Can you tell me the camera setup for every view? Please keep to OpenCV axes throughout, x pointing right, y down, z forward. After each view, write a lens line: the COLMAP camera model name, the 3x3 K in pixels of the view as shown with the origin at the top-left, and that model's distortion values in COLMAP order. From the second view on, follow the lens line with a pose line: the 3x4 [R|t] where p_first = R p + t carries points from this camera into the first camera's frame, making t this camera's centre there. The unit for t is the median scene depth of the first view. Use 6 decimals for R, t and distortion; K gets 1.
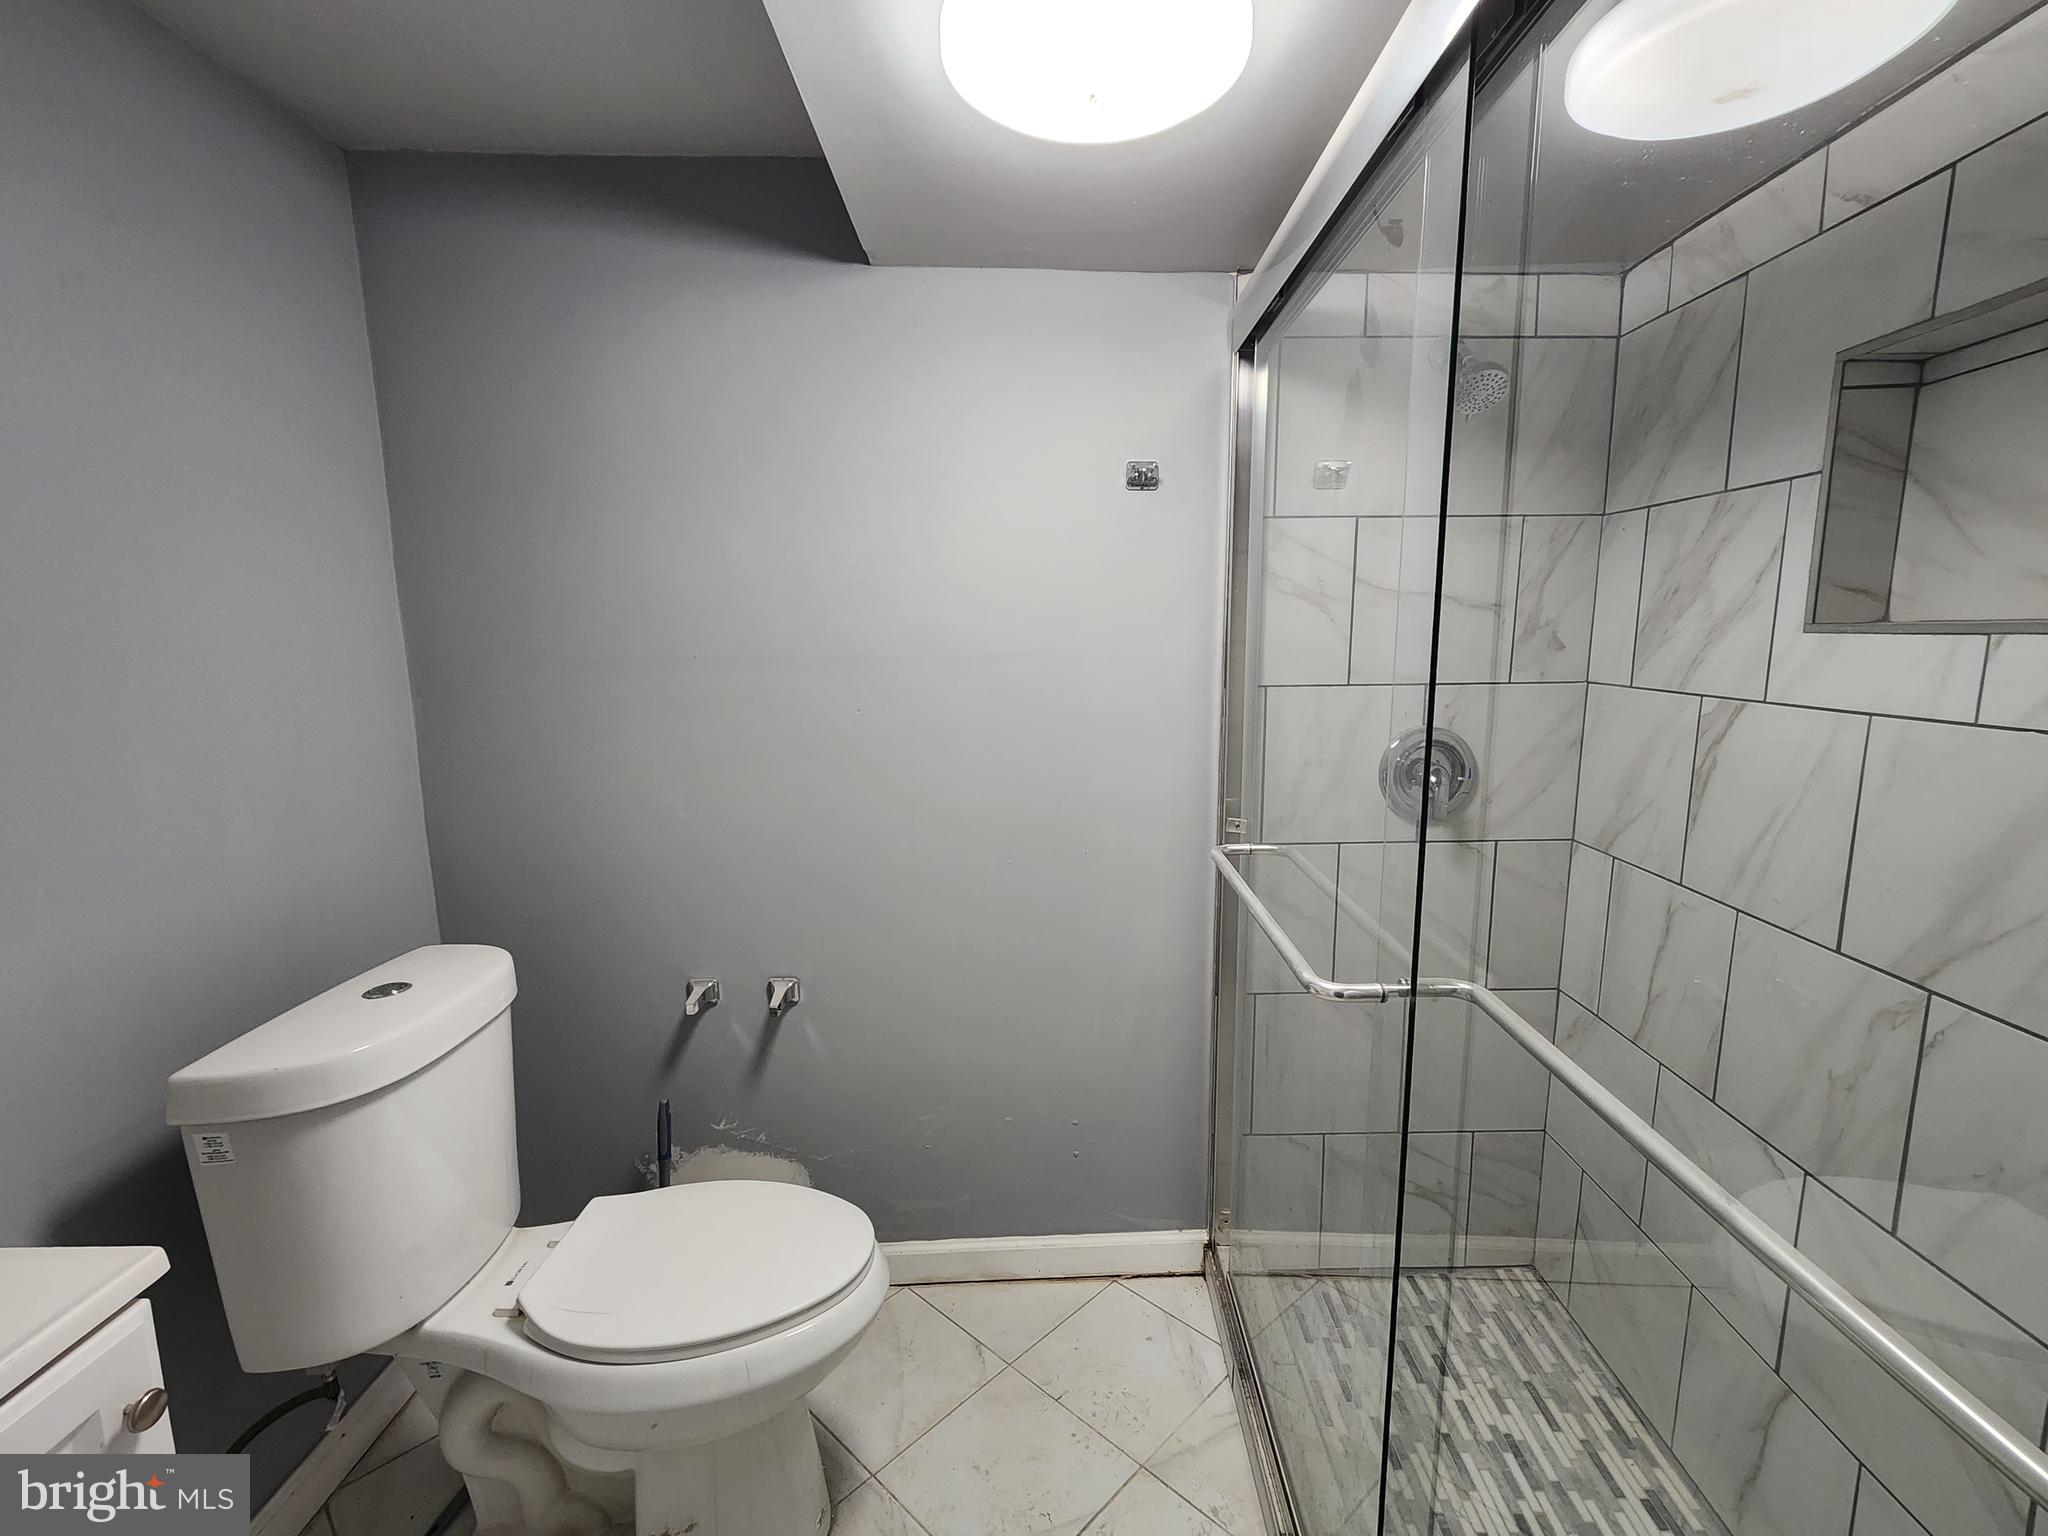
lens RADIAL K [[916.0, 0, 1043.8], [0, 916.0, 772.9], [0, 0, 1]] dist [-0.001471, 0.001699]
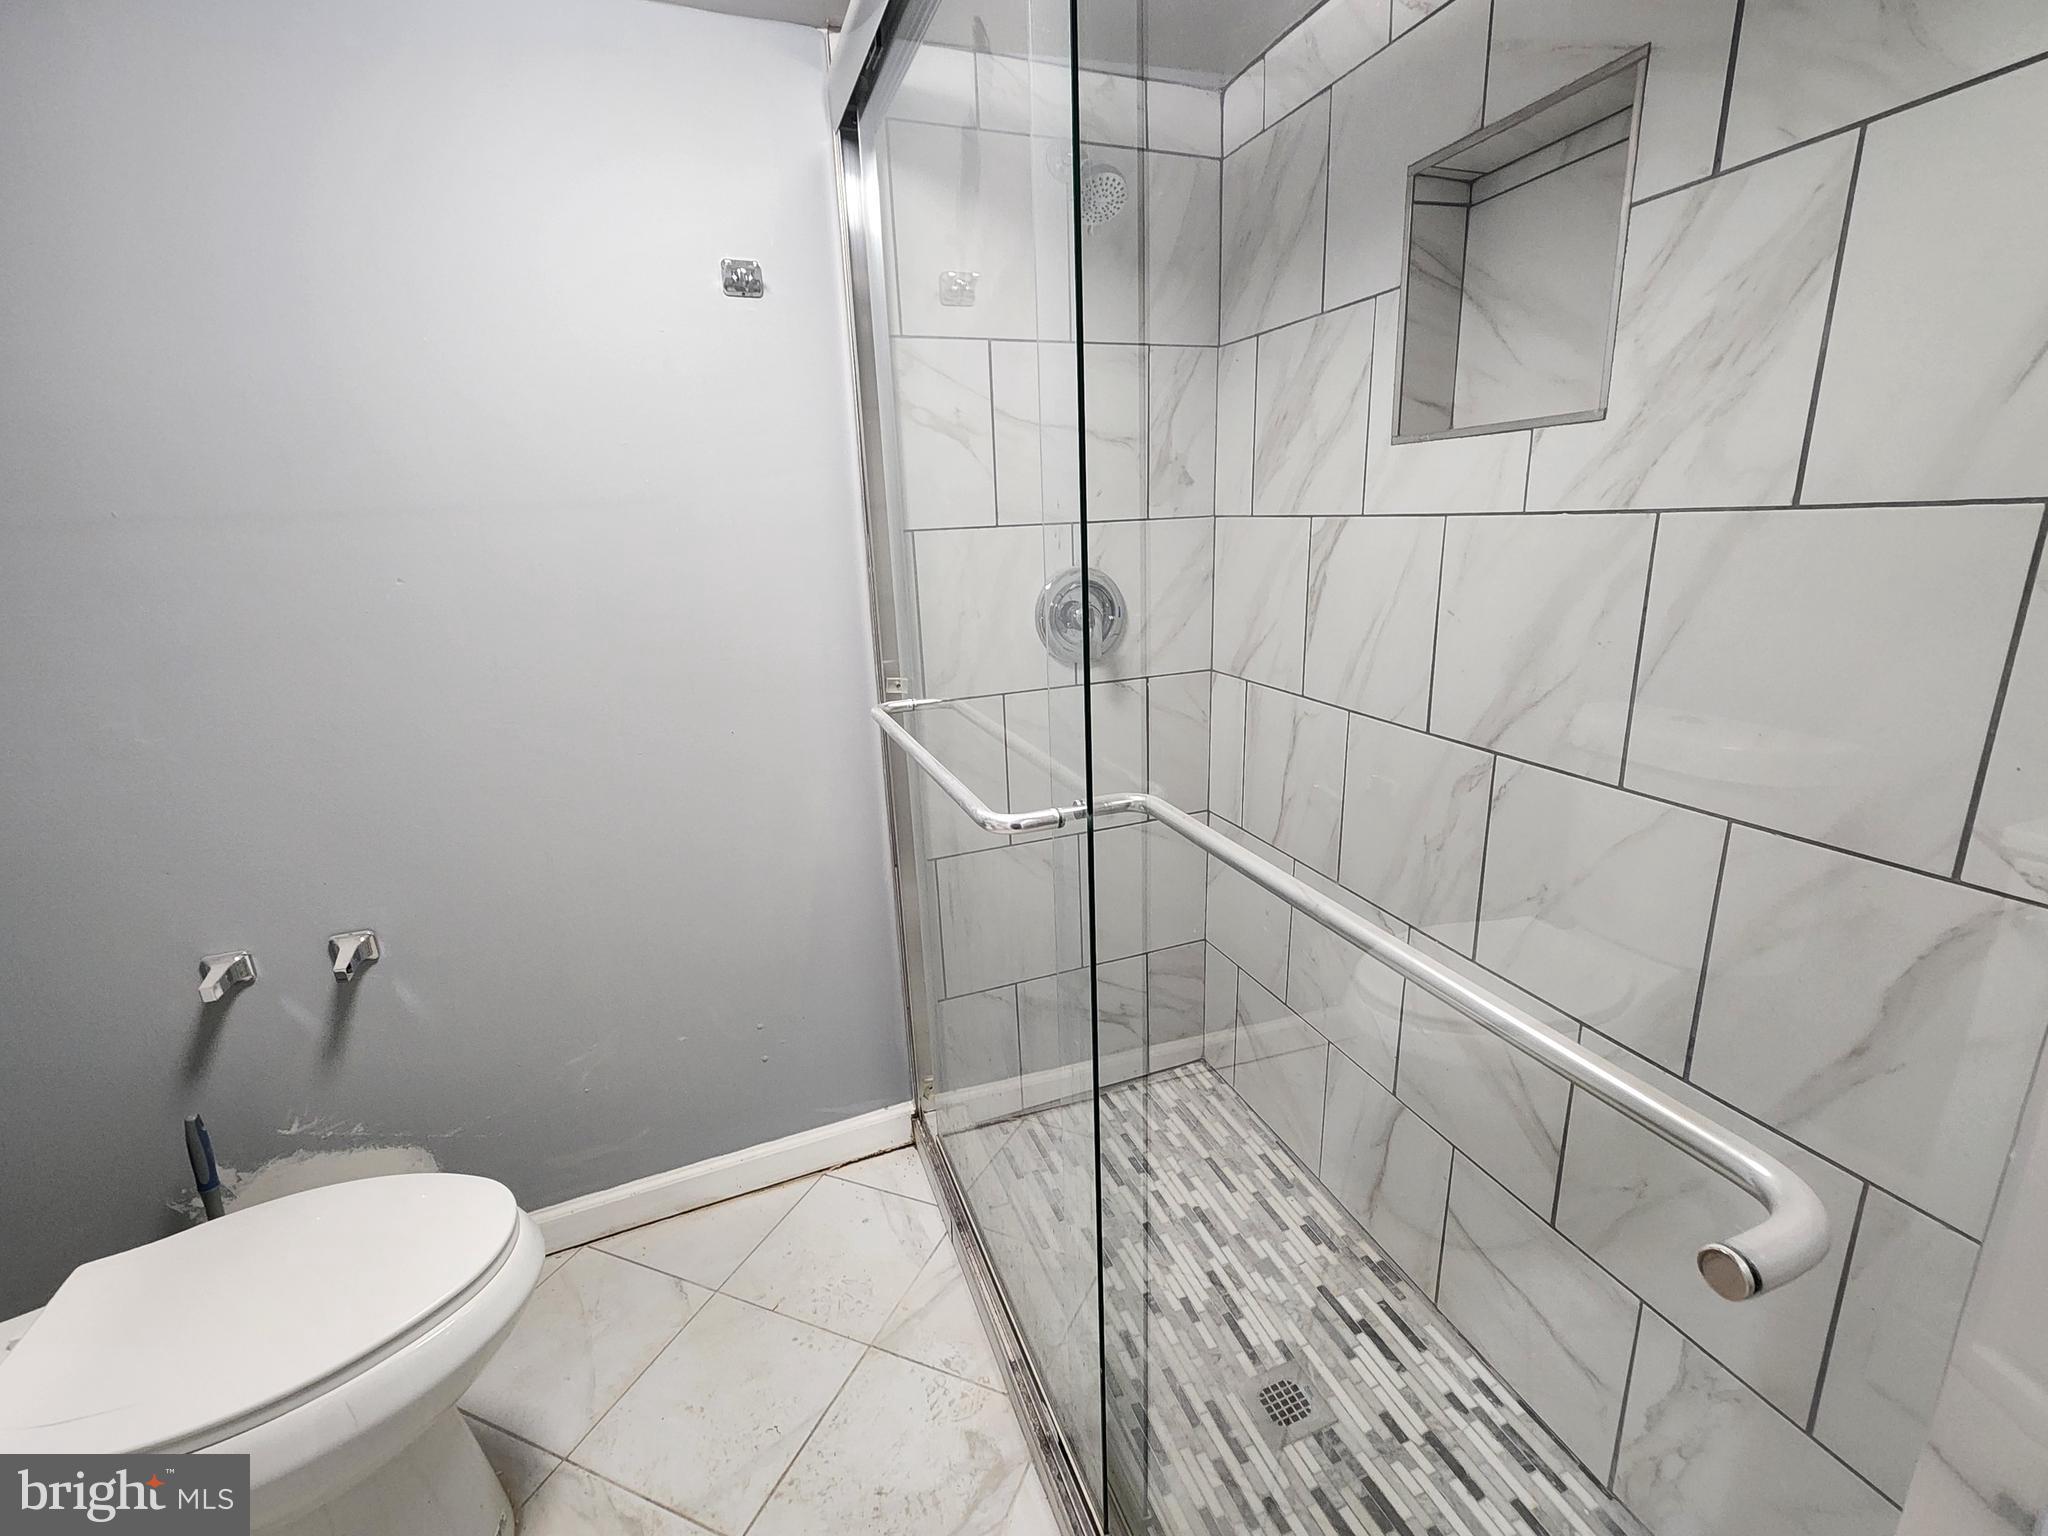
lens RADIAL K [[913.9, 0, 1043.4], [0, 913.9, 774.2], [0, 0, 1]] dist [-0.003118, 0.003395]
pose [[0.932425, -0.125901, 0.338722, 0.025172], [0.086243, 0.987789, 0.129749, 0.044333], [-0.350921, -0.091769, 0.931897, 0.081242]]
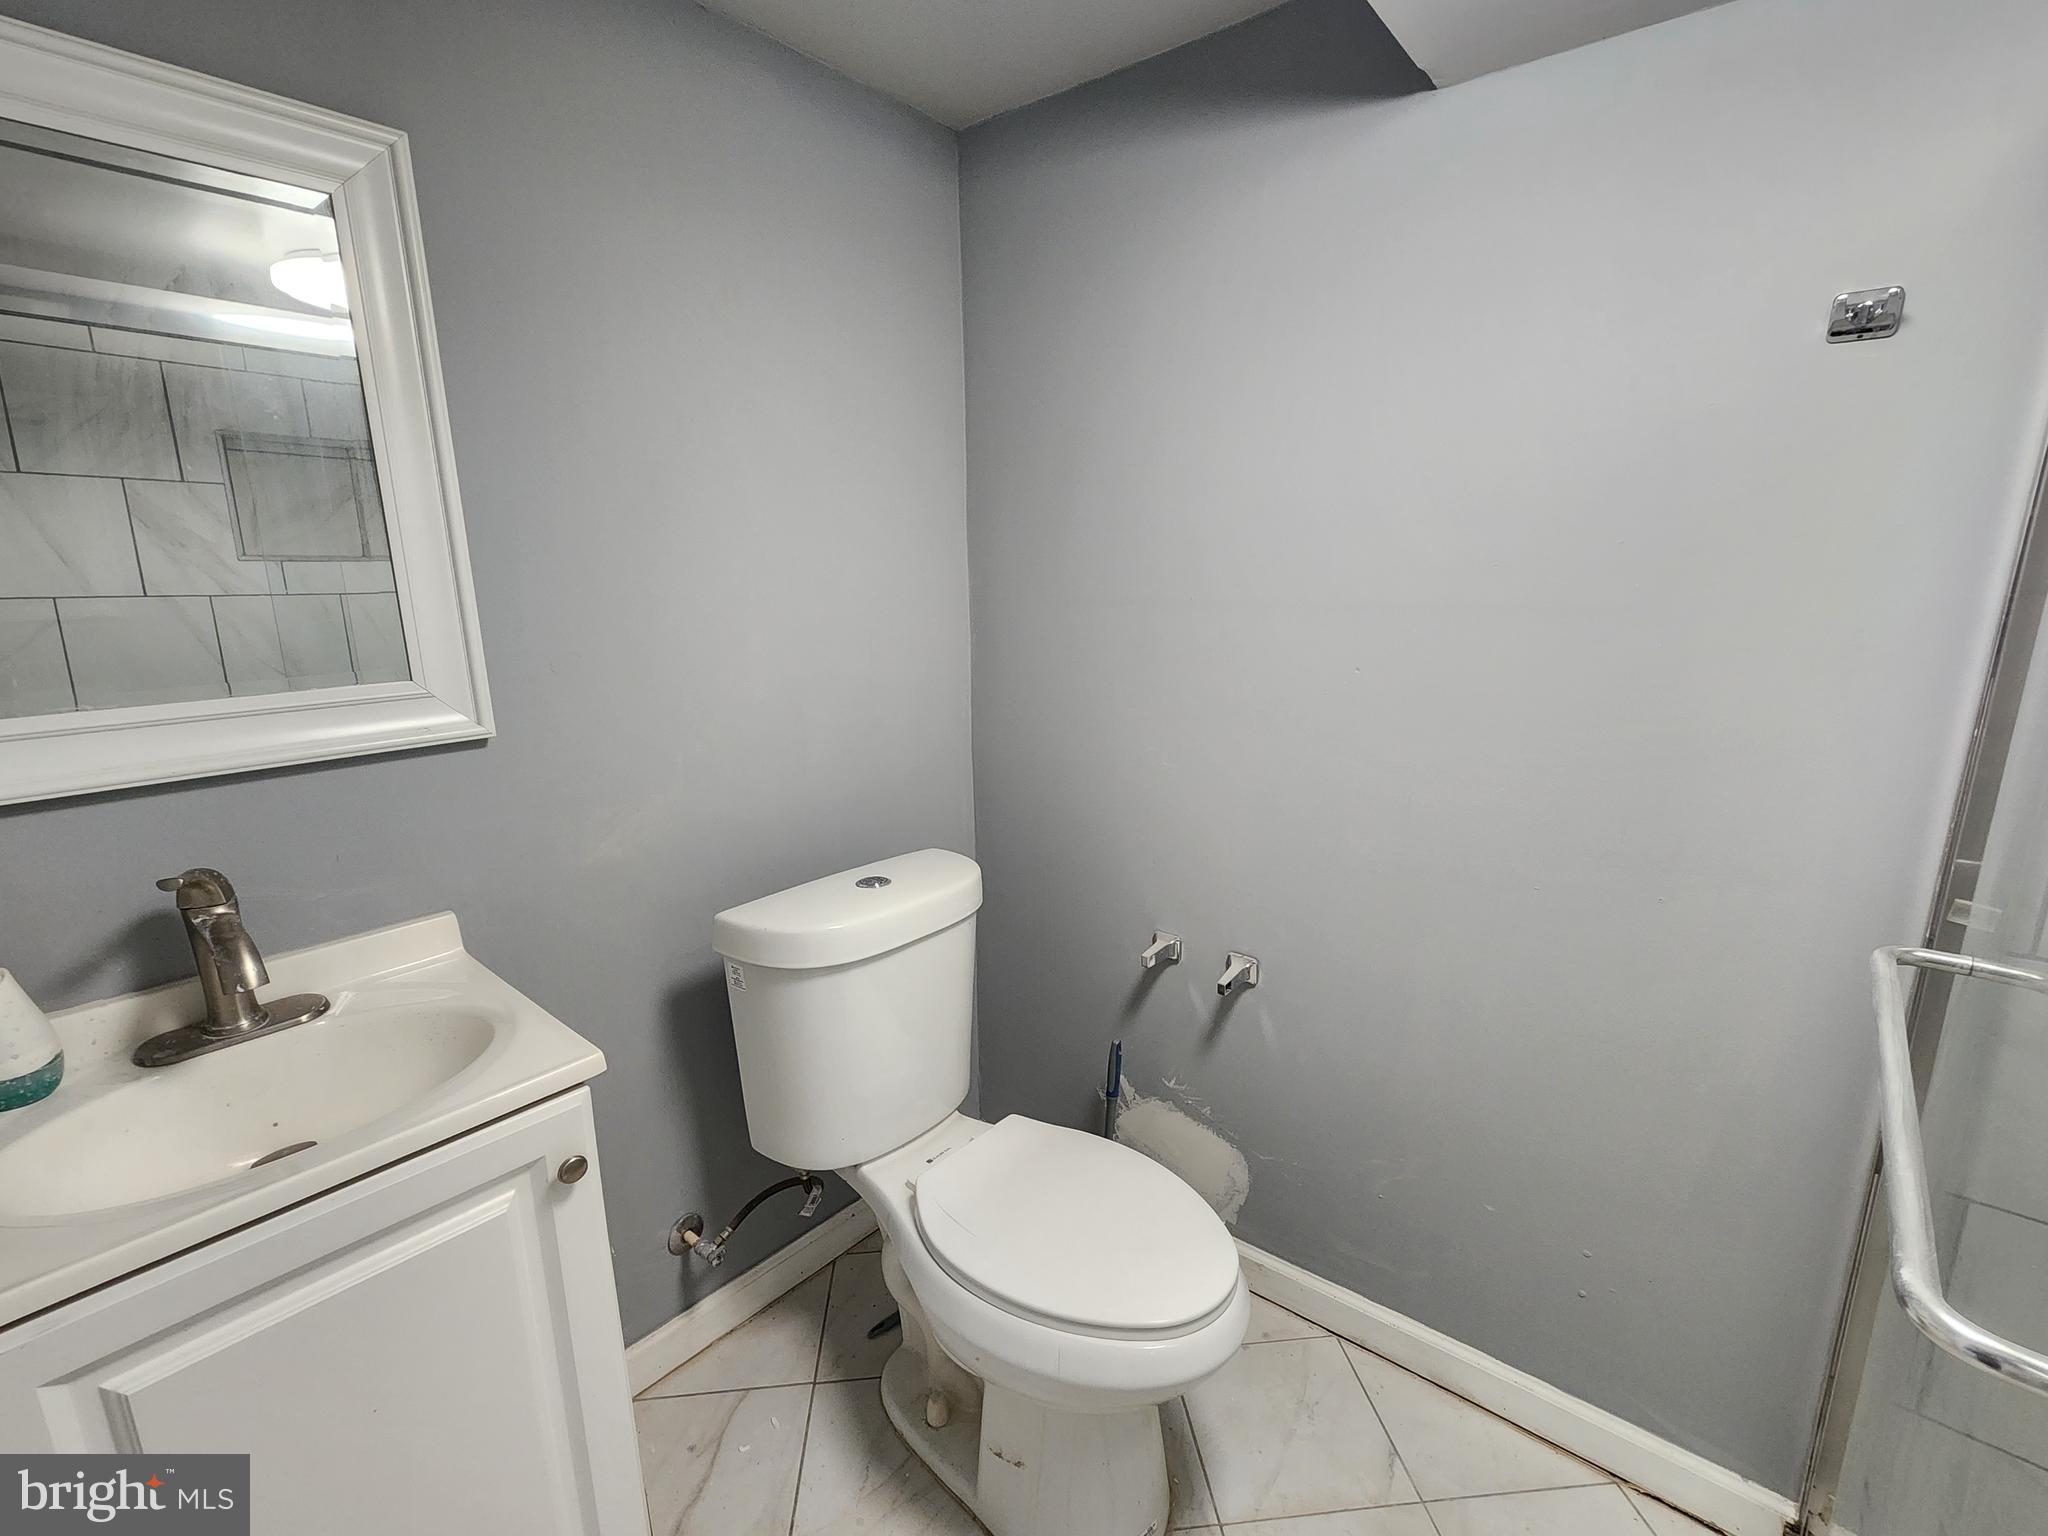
lens RADIAL K [[913.9, 0, 1043.4], [0, 913.9, 774.2], [0, 0, 1]] dist [-0.003118, 0.003395]
pose [[0.760335, 0.148773, -0.632264, 0.129869], [-0.104486, 0.988753, 0.107006, -0.036228], [0.641073, -0.015297, 0.767328, 0.198433]]
